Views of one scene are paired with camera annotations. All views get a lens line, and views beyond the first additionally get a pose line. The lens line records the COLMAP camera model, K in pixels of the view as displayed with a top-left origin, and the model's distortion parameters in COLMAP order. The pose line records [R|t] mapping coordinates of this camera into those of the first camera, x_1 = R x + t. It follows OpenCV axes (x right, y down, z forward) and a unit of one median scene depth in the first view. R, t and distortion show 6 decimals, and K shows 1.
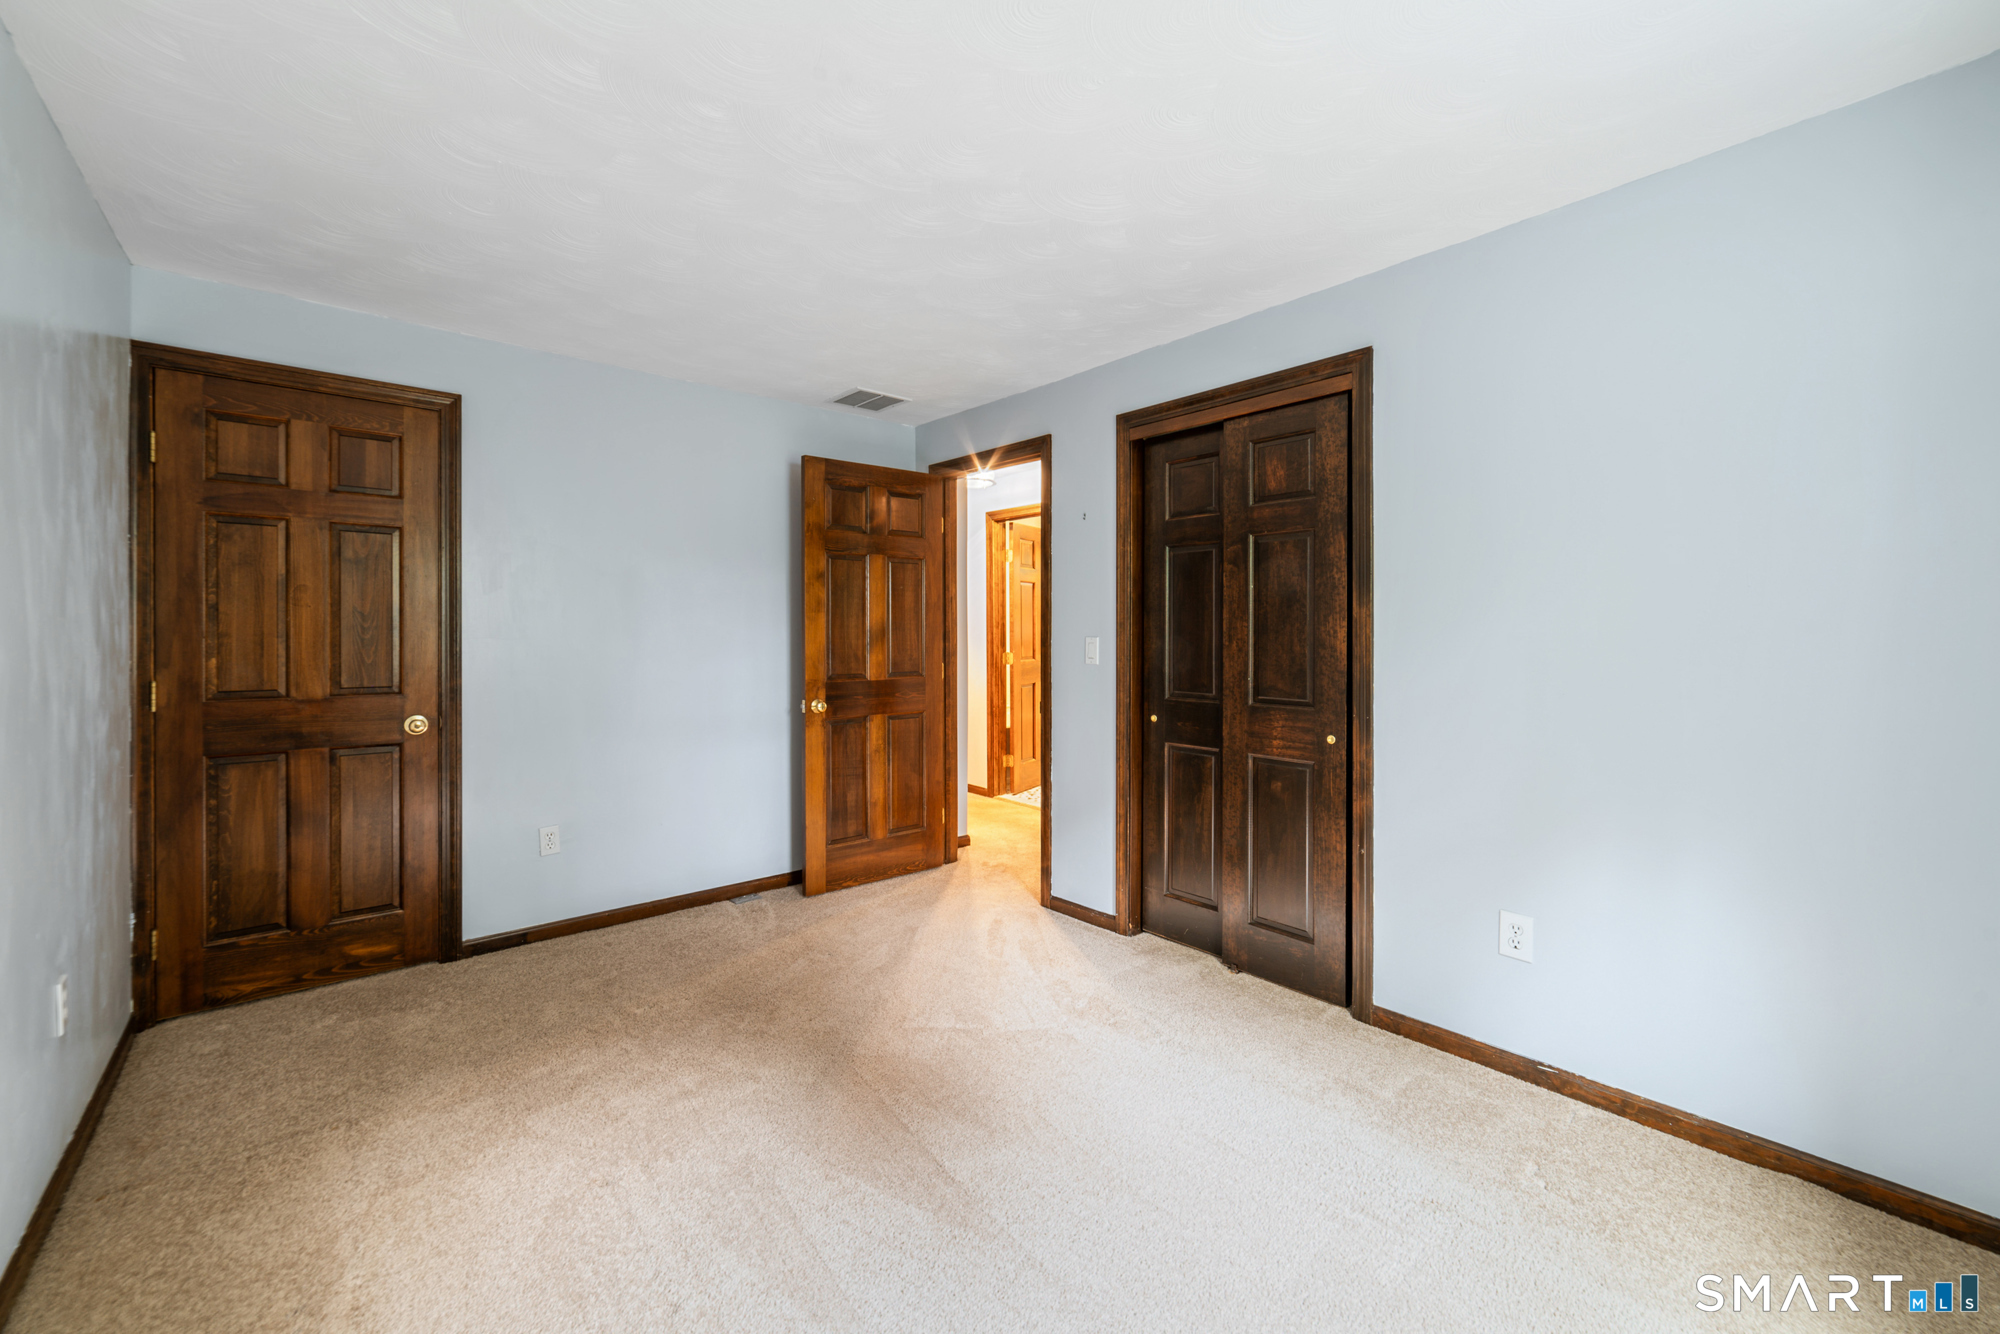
lens RADIAL K [[786.0, 0, 1011.5], [0, 786.0, 646.9], [0, 0, 1]] dist [-0.000213, -0.000036]
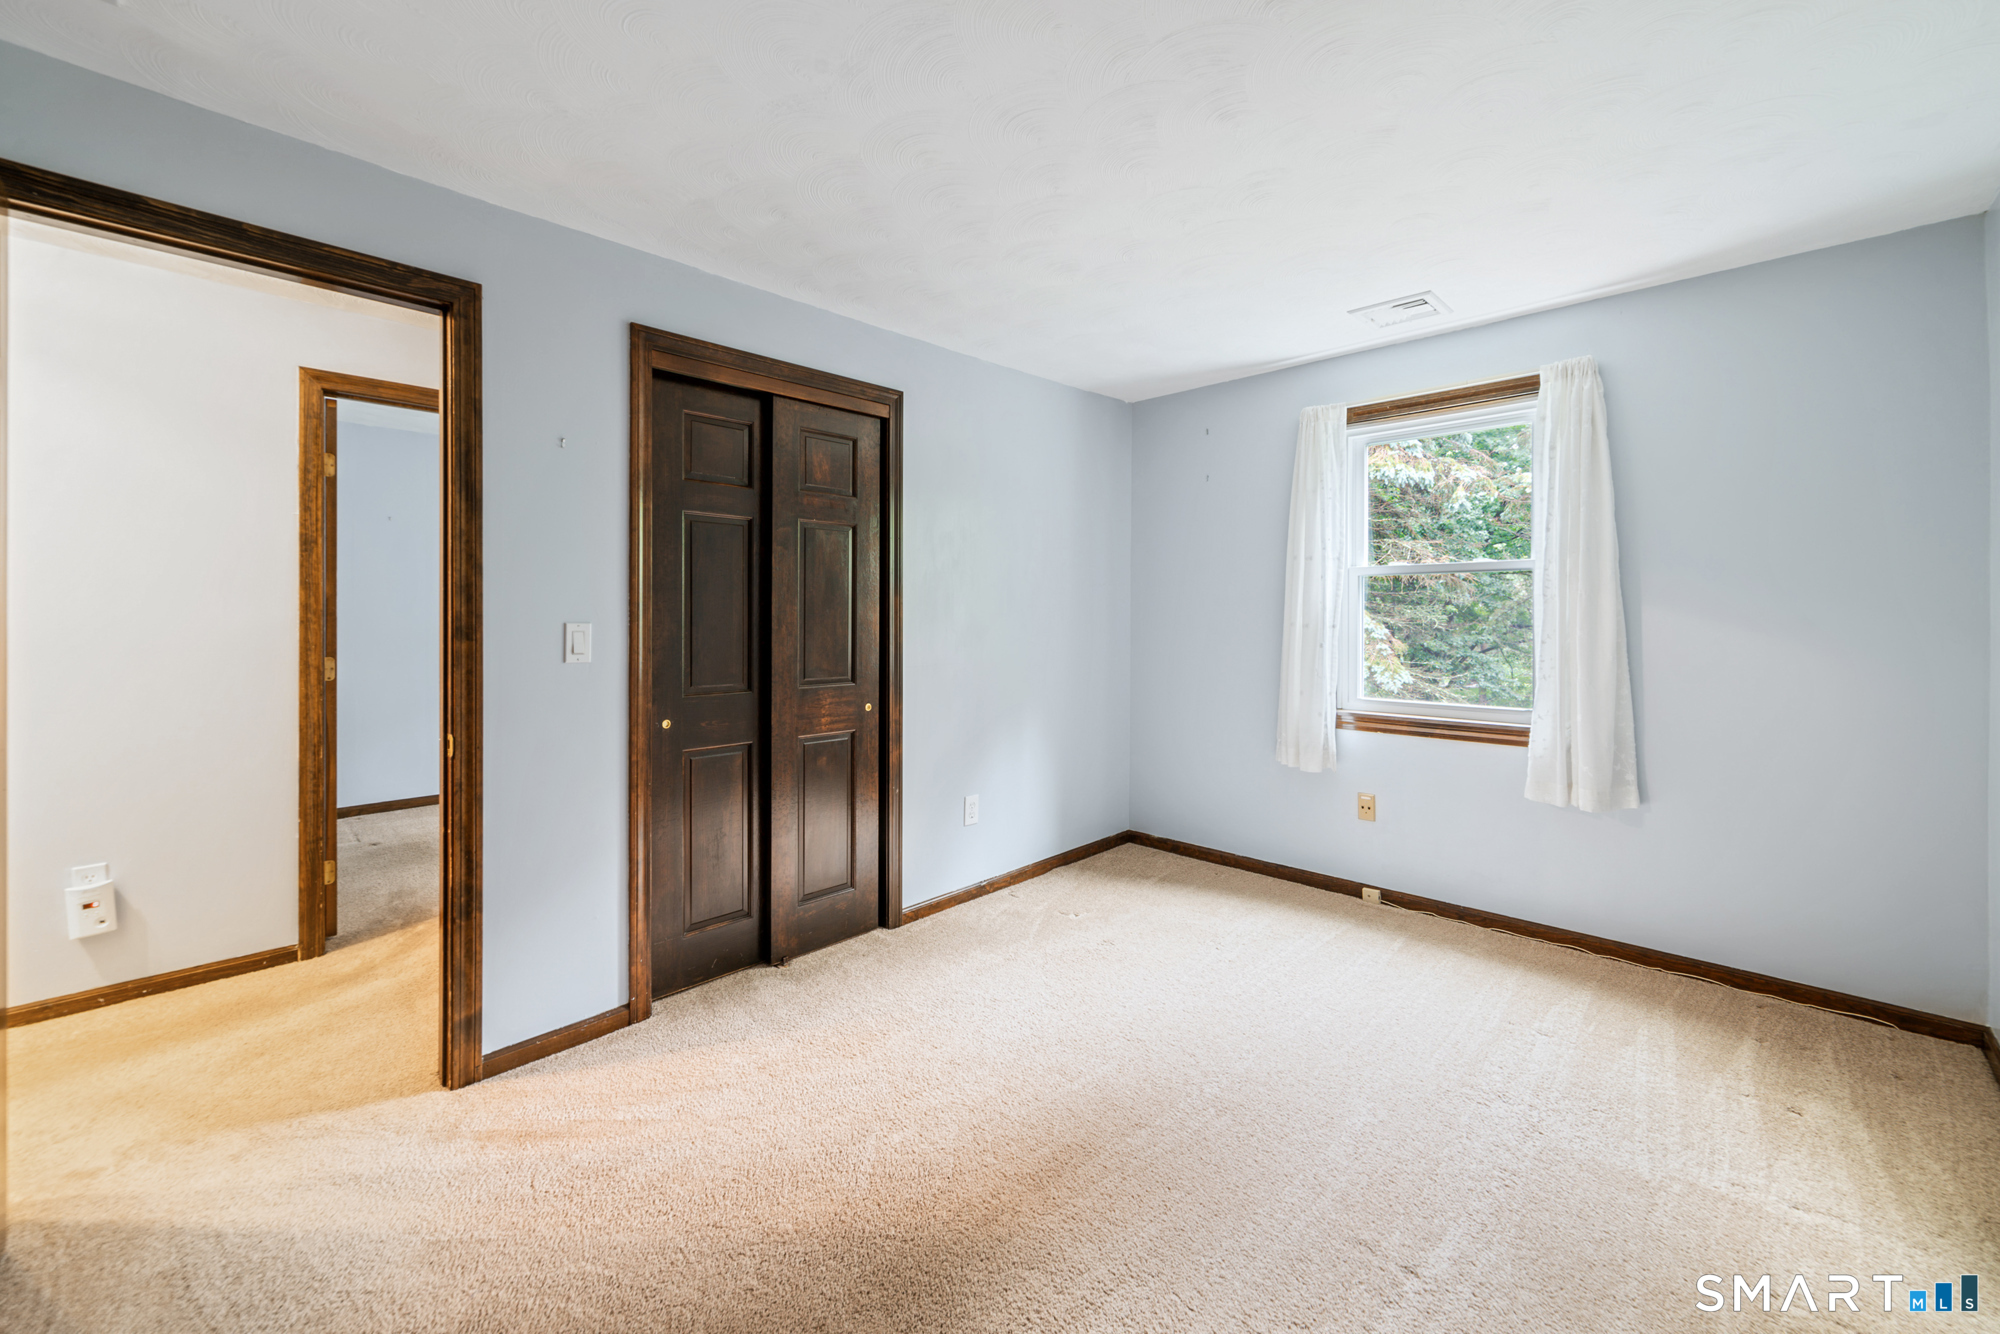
lens RADIAL K [[795.5, 0, 1004.1], [0, 795.5, 619.1], [0, 0, 1]] dist [-0.000700, 0.000532]
pose [[-0.070317, -0.007160, 0.997499, -0.737861], [0.015695, 0.999843, 0.008283, -0.019029], [-0.997401, 0.016238, -0.070194, 0.817203]]
